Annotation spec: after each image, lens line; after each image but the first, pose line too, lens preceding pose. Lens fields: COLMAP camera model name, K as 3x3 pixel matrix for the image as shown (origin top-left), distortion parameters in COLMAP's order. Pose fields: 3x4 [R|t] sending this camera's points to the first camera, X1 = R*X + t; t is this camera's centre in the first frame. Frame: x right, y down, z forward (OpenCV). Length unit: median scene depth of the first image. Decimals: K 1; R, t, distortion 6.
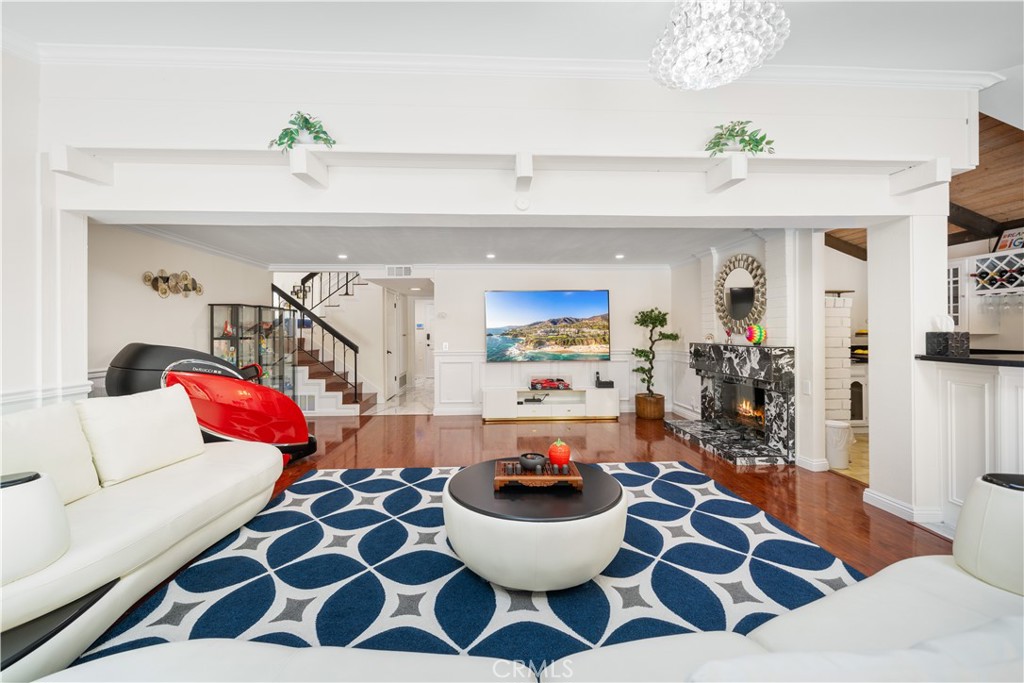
lens RADIAL K [[413.5, 0, 505.9], [0, 413.5, 336.8], [0, 0, 1]] dist [0.001770, 0.000231]
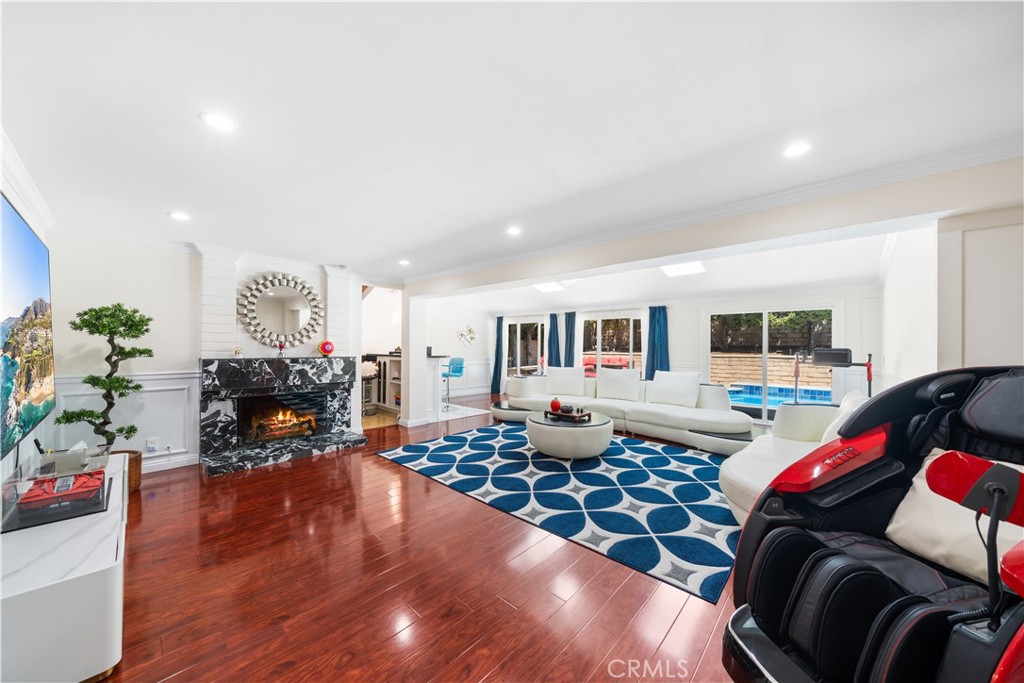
lens RADIAL K [[353.6, 0, 513.1], [0, 353.6, 342.5], [0, 0, 1]] dist [-0.003300, -0.001090]
pose [[-0.701602, 0.001908, 0.712567, -0.540317], [0.004800, 0.999986, 0.002048, -0.021109], [-0.712553, 0.004857, -0.701601, 1.313849]]
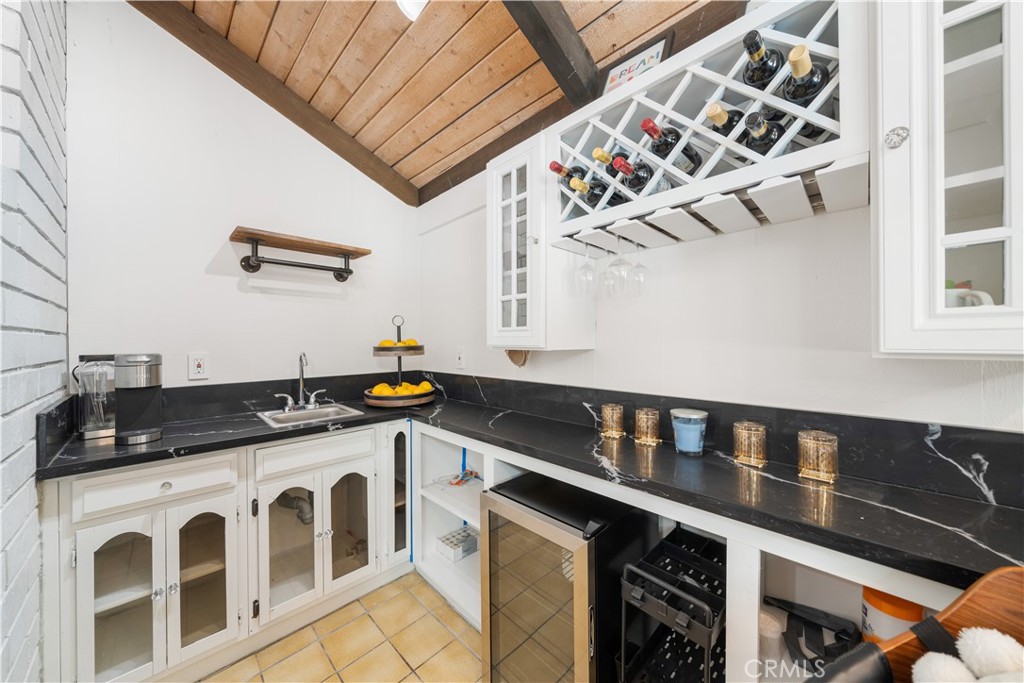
lens RADIAL K [[353.6, 0, 510.6], [0, 353.6, 342.1], [0, 0, 1]] dist [-0.003300, -0.001090]
pose [[0.727322, 0.005780, 0.686272, 0.839121], [0.000279, 0.999962, -0.008719, -0.011557], [-0.686296, 0.006533, 0.727293, 0.757419]]
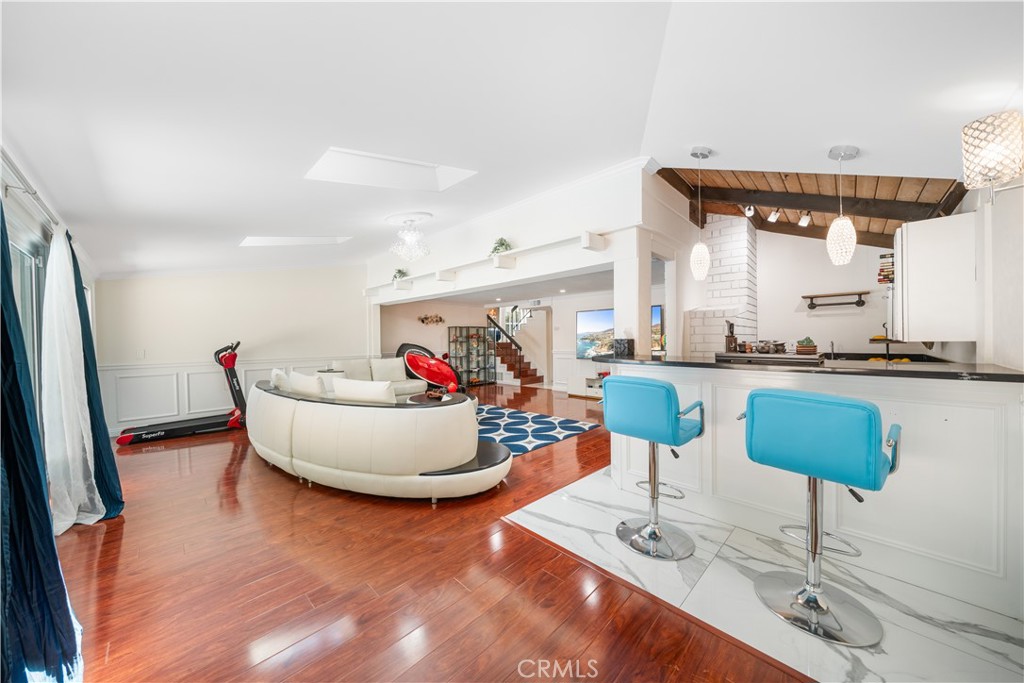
lens RADIAL K [[353.6, 0, 510.0], [0, 353.6, 342.9], [0, 0, 1]] dist [-0.003300, -0.001090]
pose [[0.684007, 0.005034, -0.729458, 1.053957], [-0.003361, 0.999987, 0.003750, 0.000470], [0.729468, -0.000113, 0.684015, -0.105774]]
